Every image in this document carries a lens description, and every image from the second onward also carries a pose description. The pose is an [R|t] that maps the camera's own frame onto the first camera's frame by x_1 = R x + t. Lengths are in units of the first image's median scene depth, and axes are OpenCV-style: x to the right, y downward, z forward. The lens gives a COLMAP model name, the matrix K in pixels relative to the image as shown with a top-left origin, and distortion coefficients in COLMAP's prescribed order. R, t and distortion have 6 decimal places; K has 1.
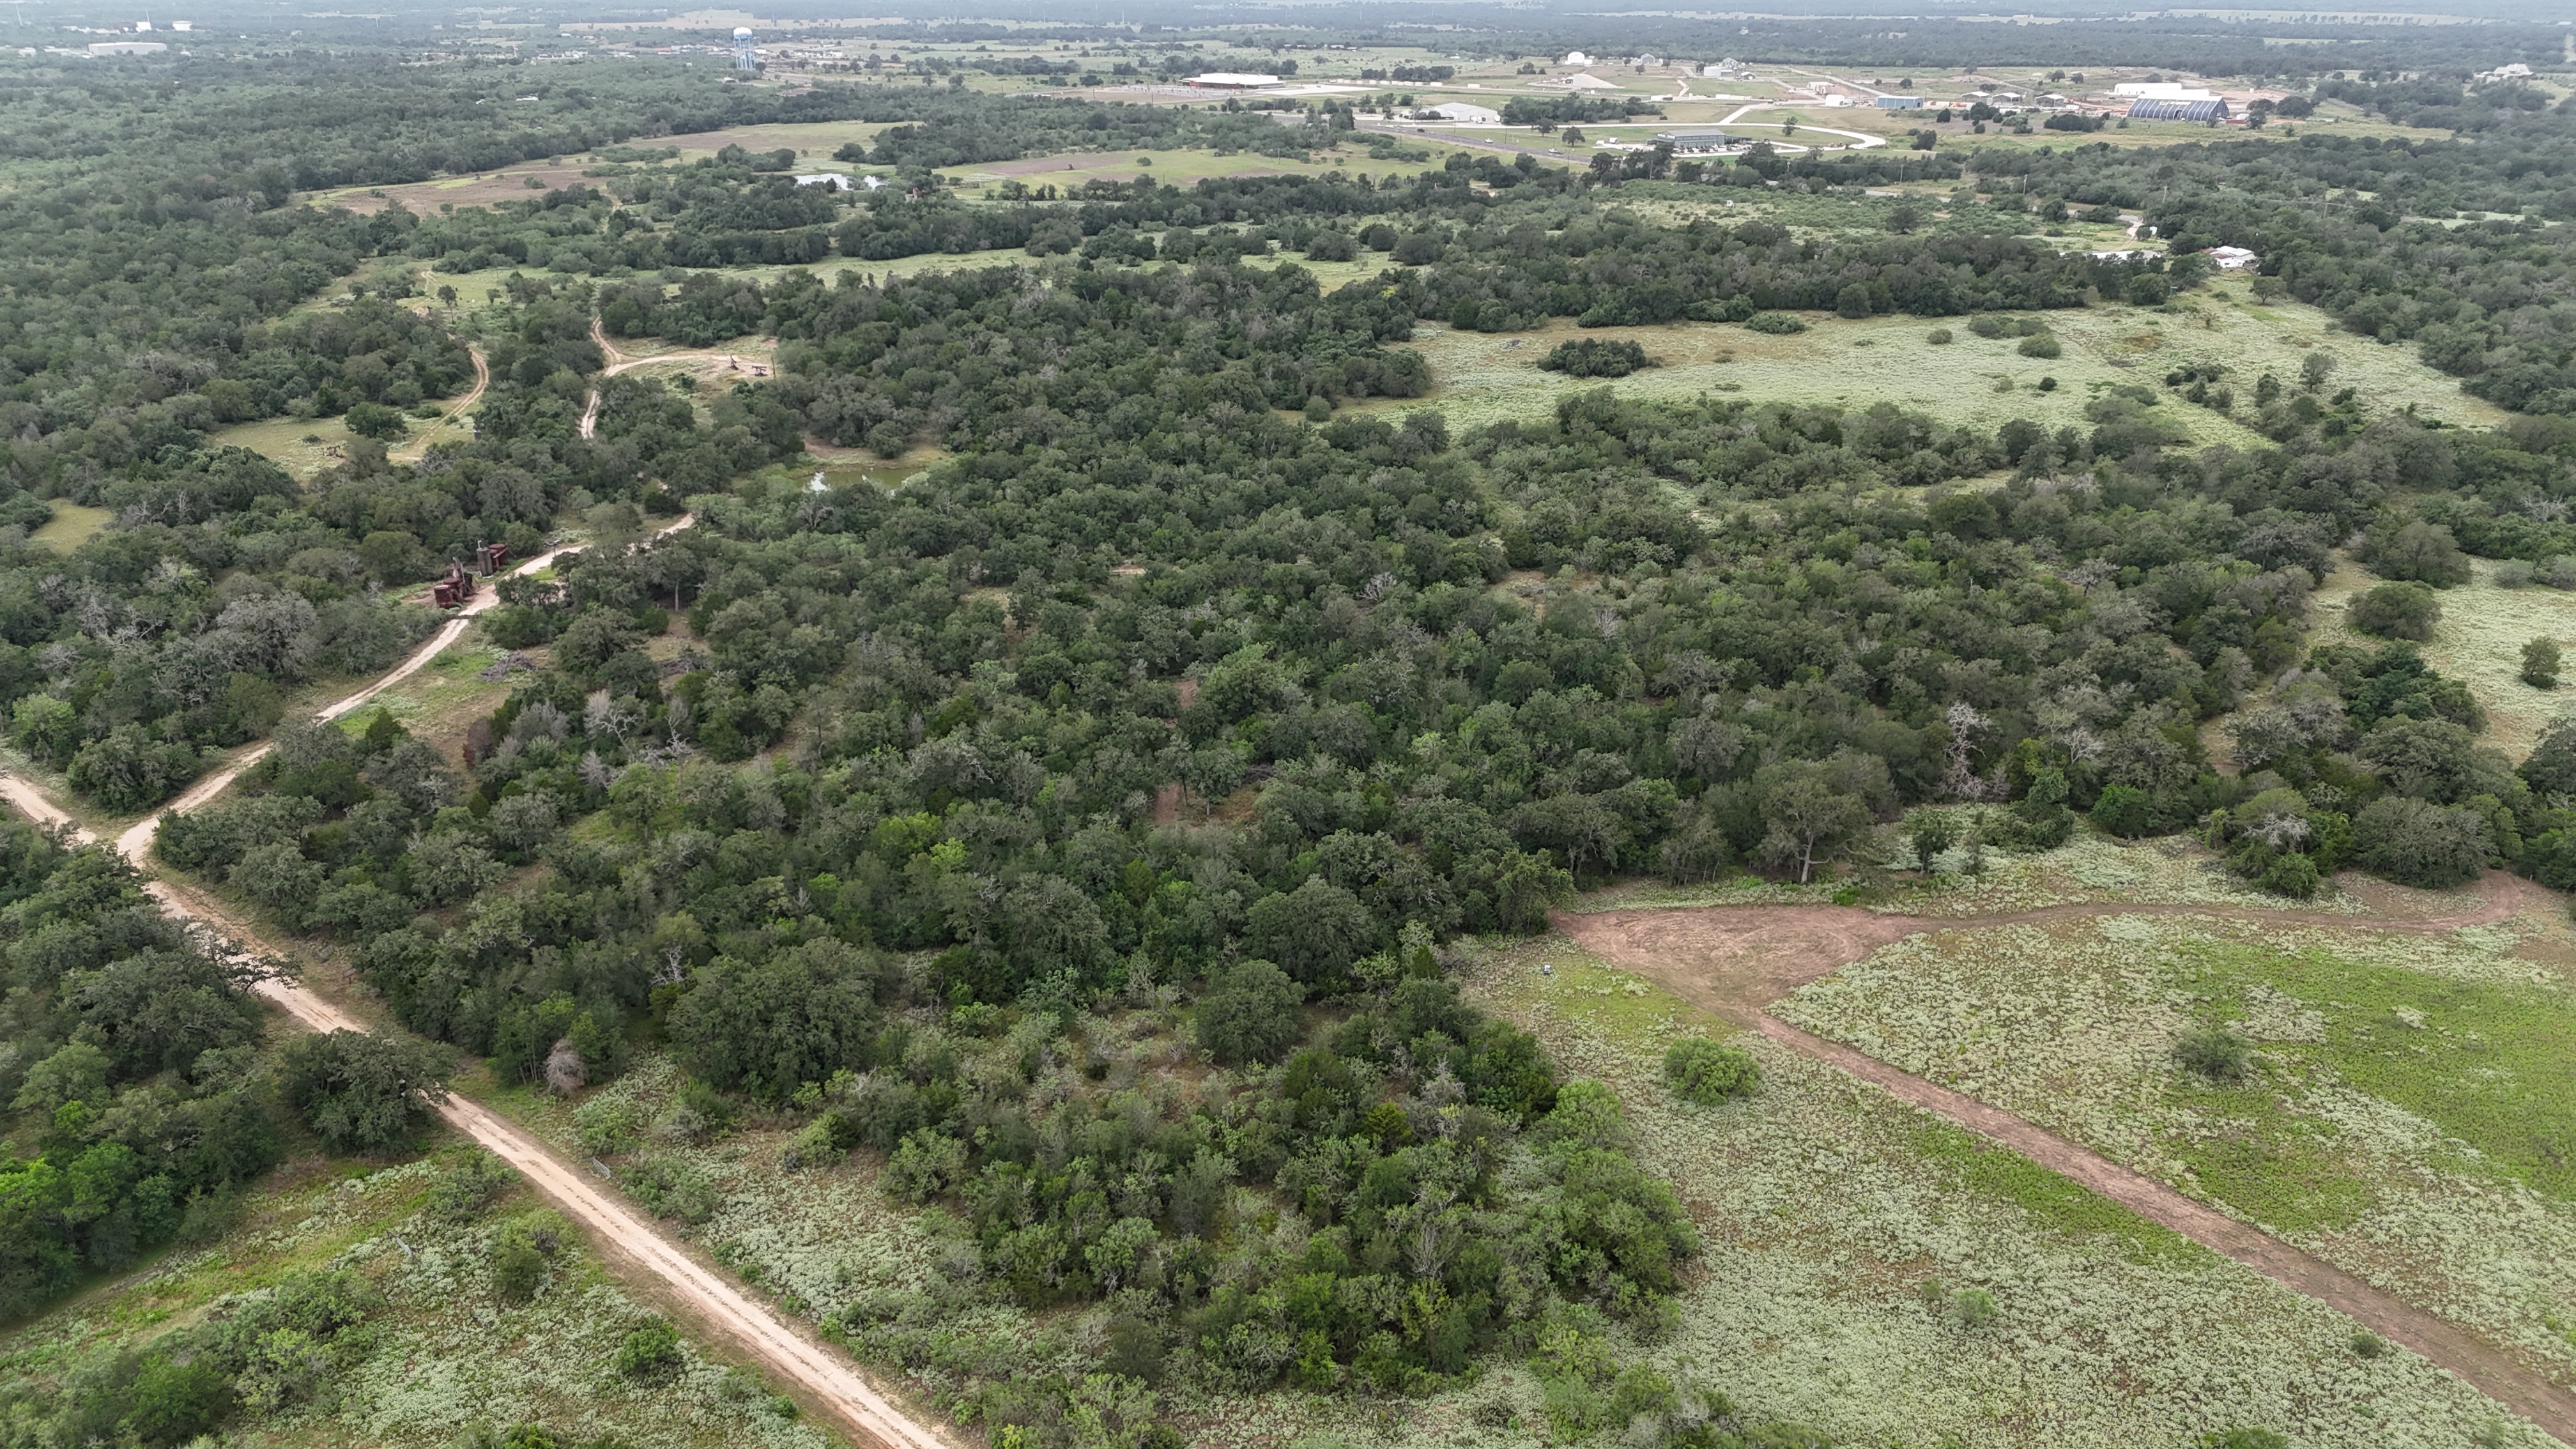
lens RADIAL K [[1892.3, 0, 1288.0], [0, 1892.3, 724.5], [0, 0, 1]] dist [0.088451, -0.088648]
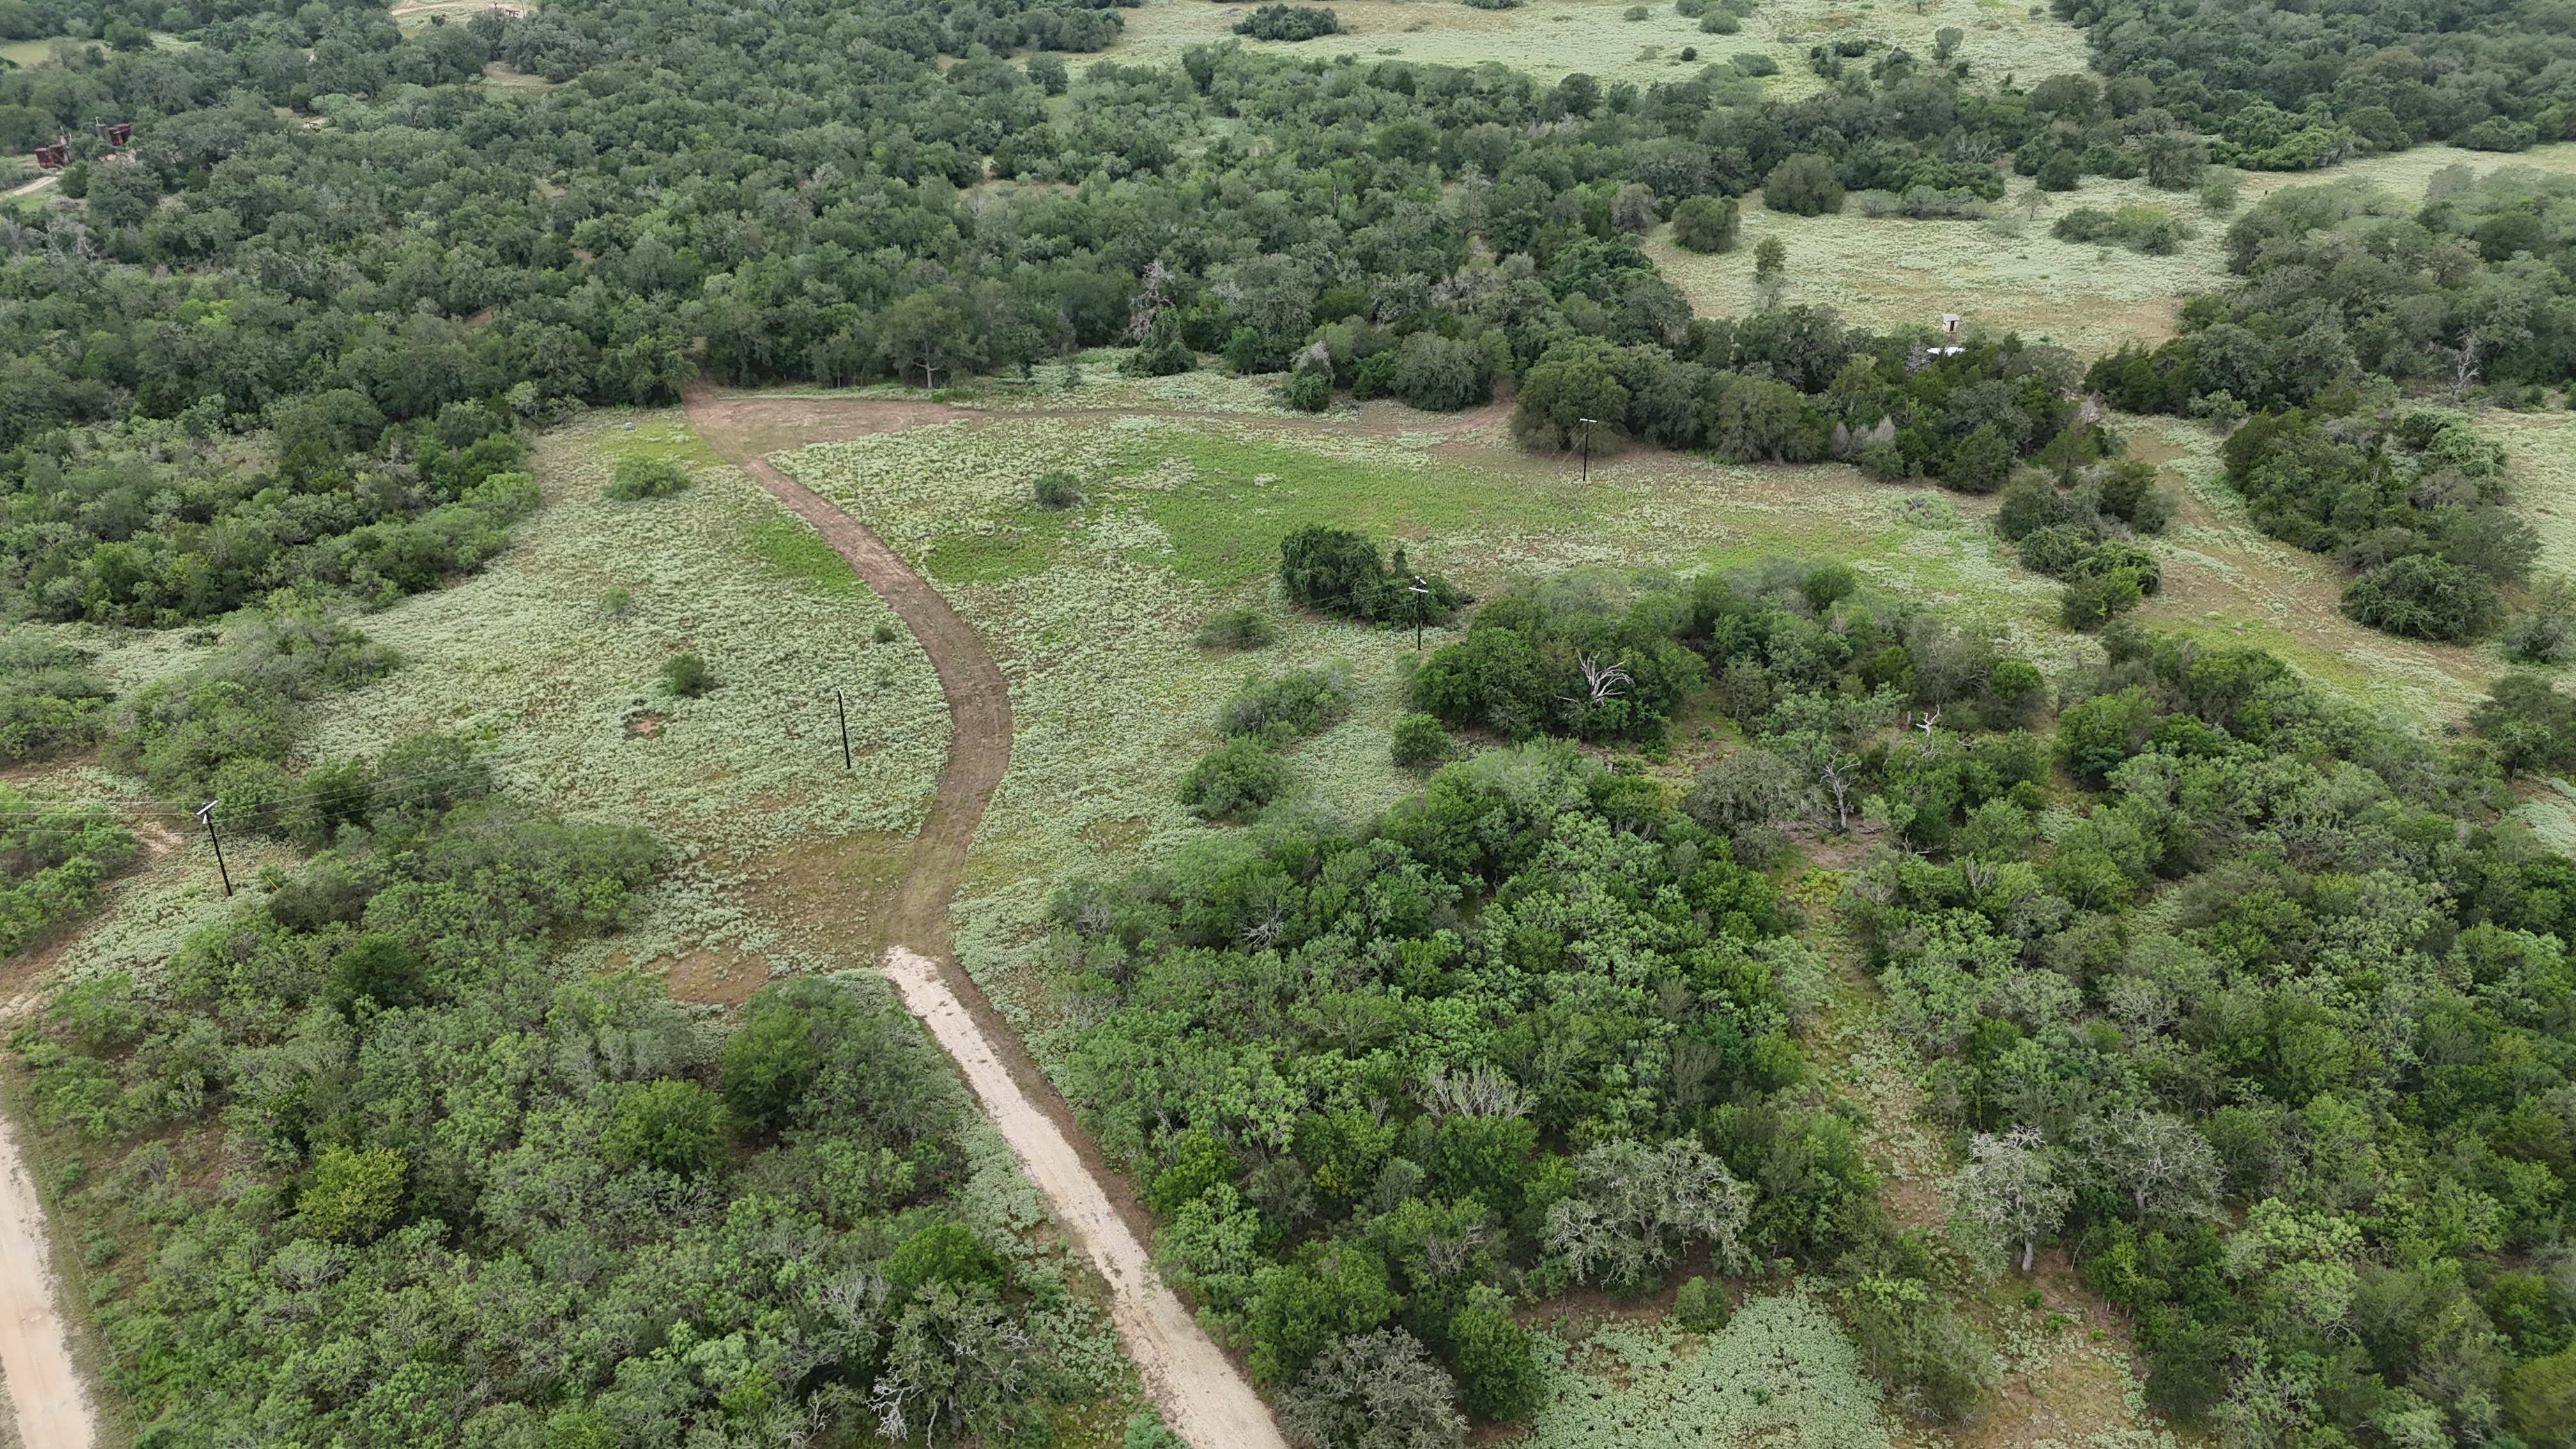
lens RADIAL K [[1892.3, 0, 1288.0], [0, 1892.3, 724.5], [0, 0, 1]] dist [0.088451, -0.088648]
pose [[0.991664, 0.063741, -0.111979, 0.636949], [-0.051000, 0.992265, 0.113177, 0.145344], [0.118327, -0.106523, 0.987245, -0.150844]]
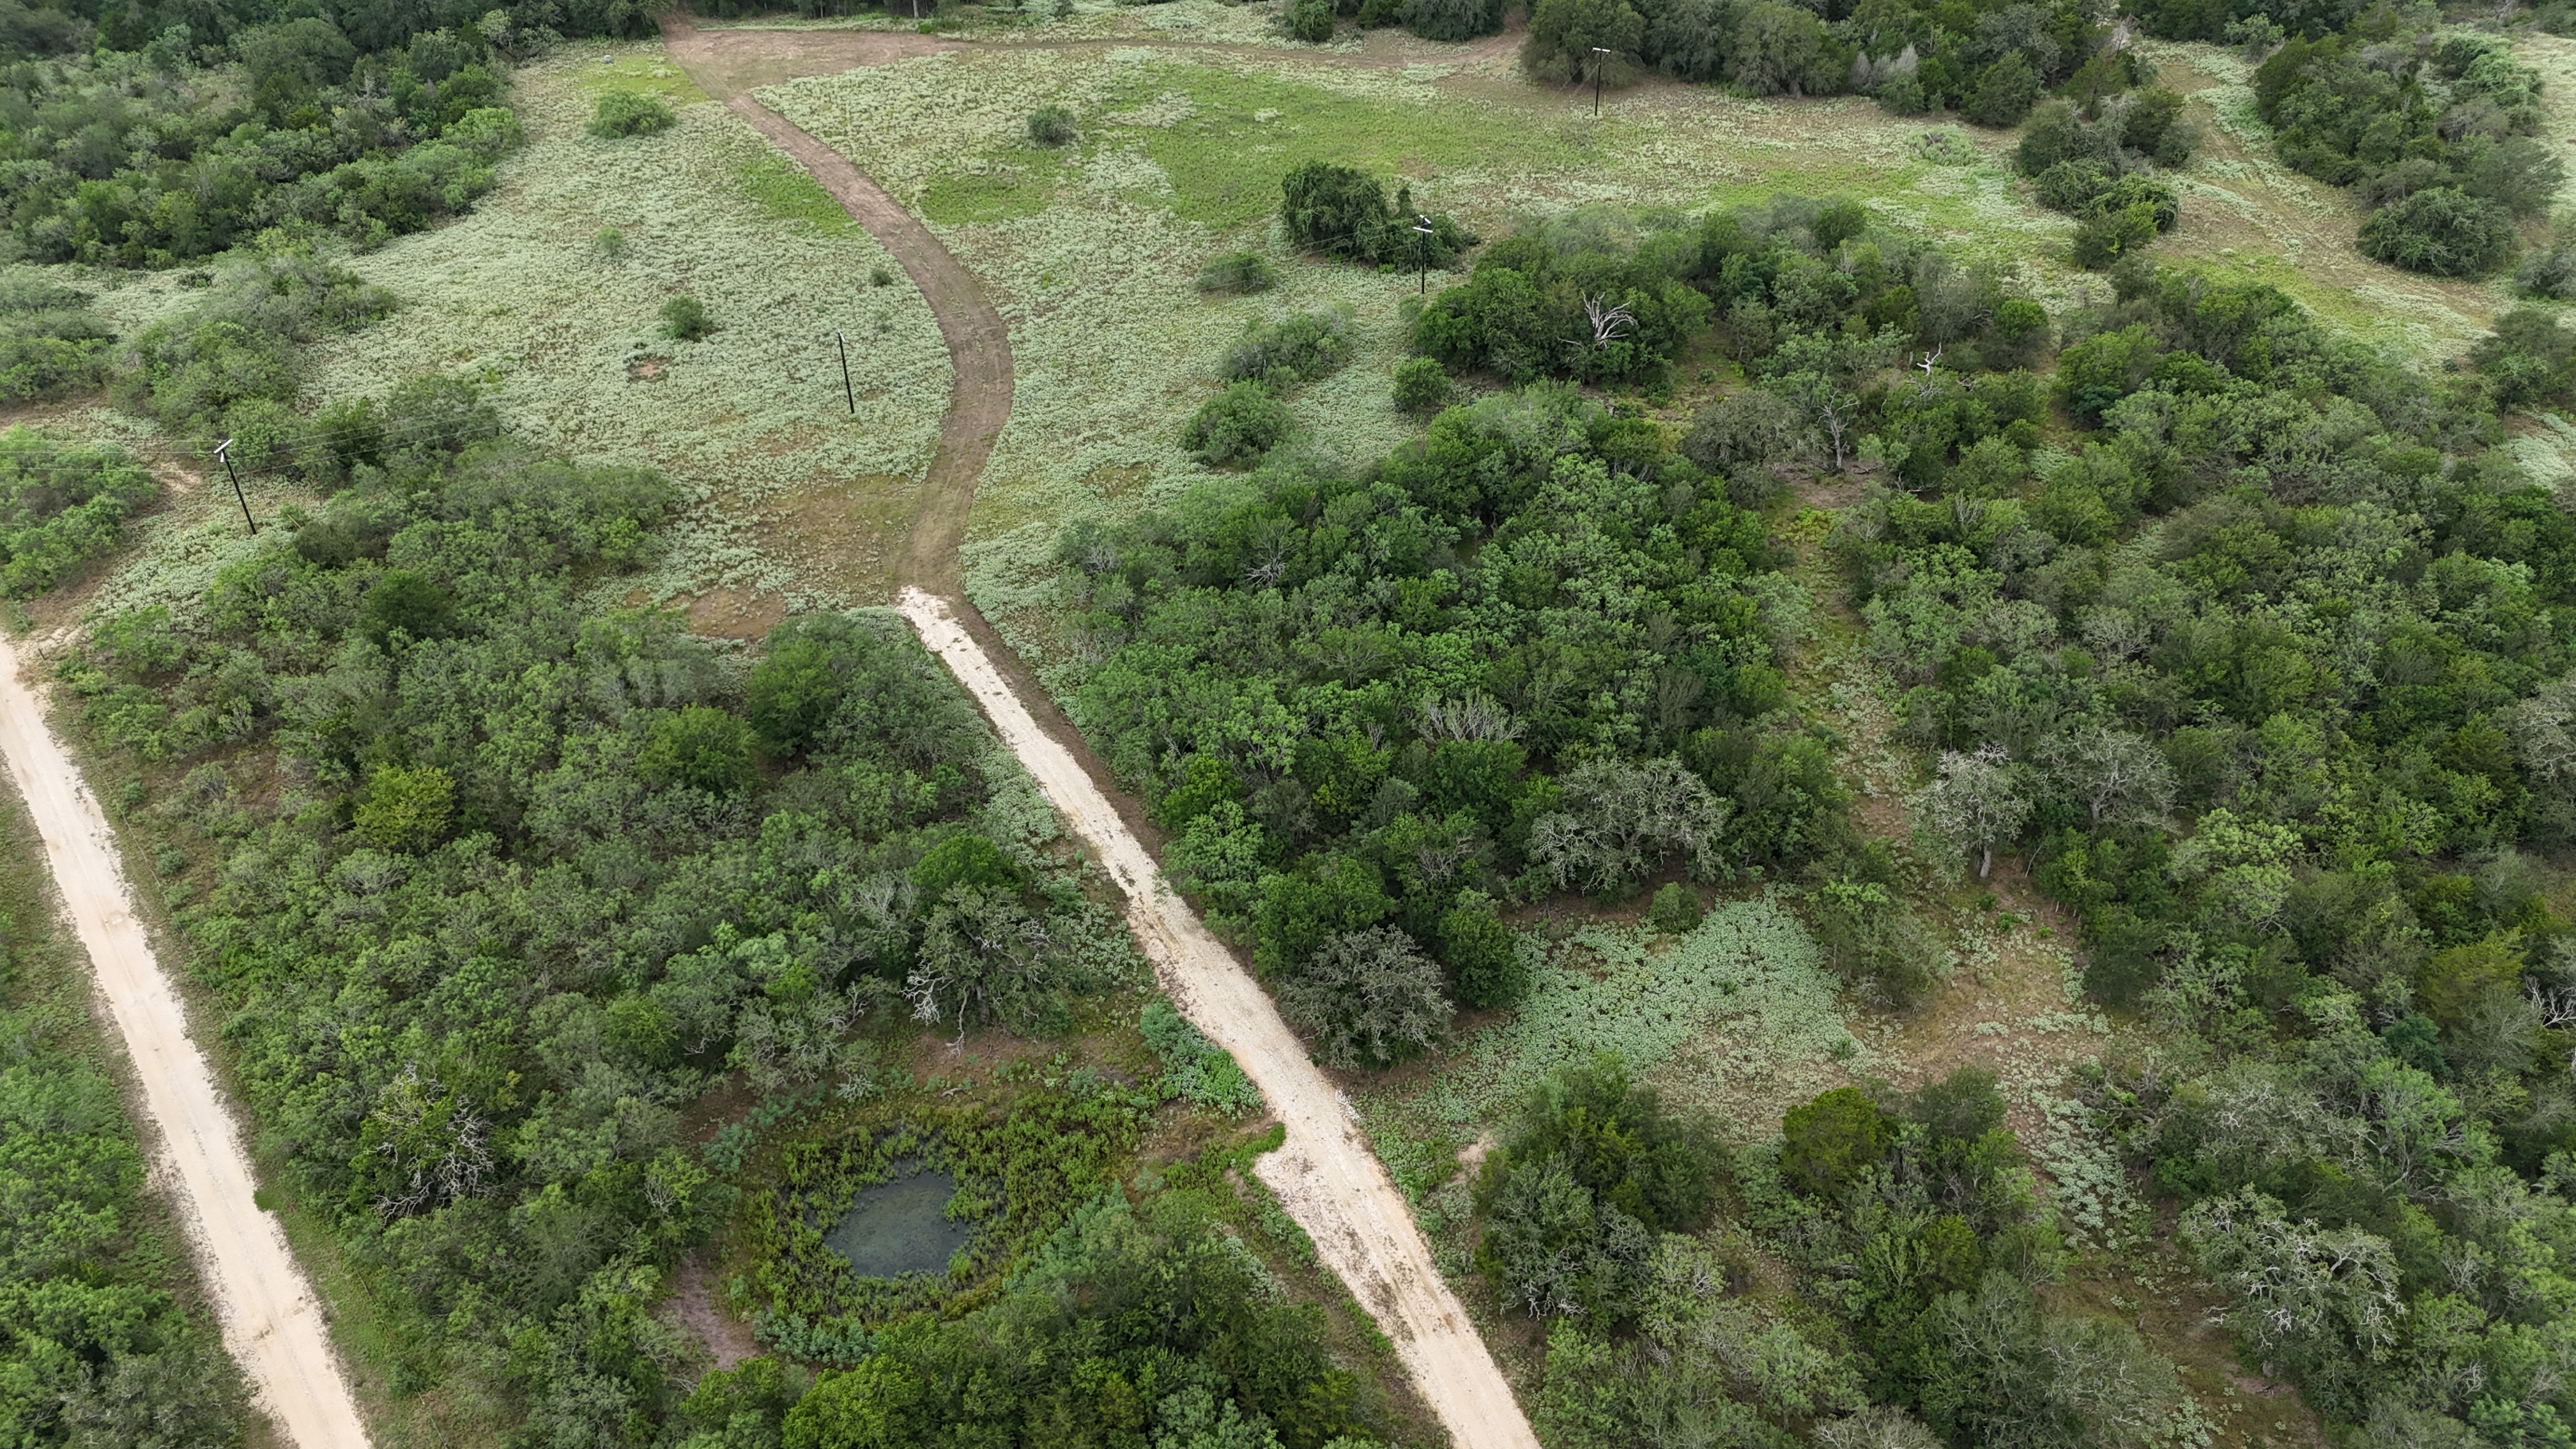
lens RADIAL K [[1892.3, 0, 1288.0], [0, 1892.3, 724.5], [0, 0, 1]] dist [0.088451, -0.088648]
pose [[0.991582, 0.080669, -0.101285, 0.639751], [-0.048931, 0.957663, 0.283702, 0.151597], [0.119883, -0.276358, 0.953548, -0.166267]]
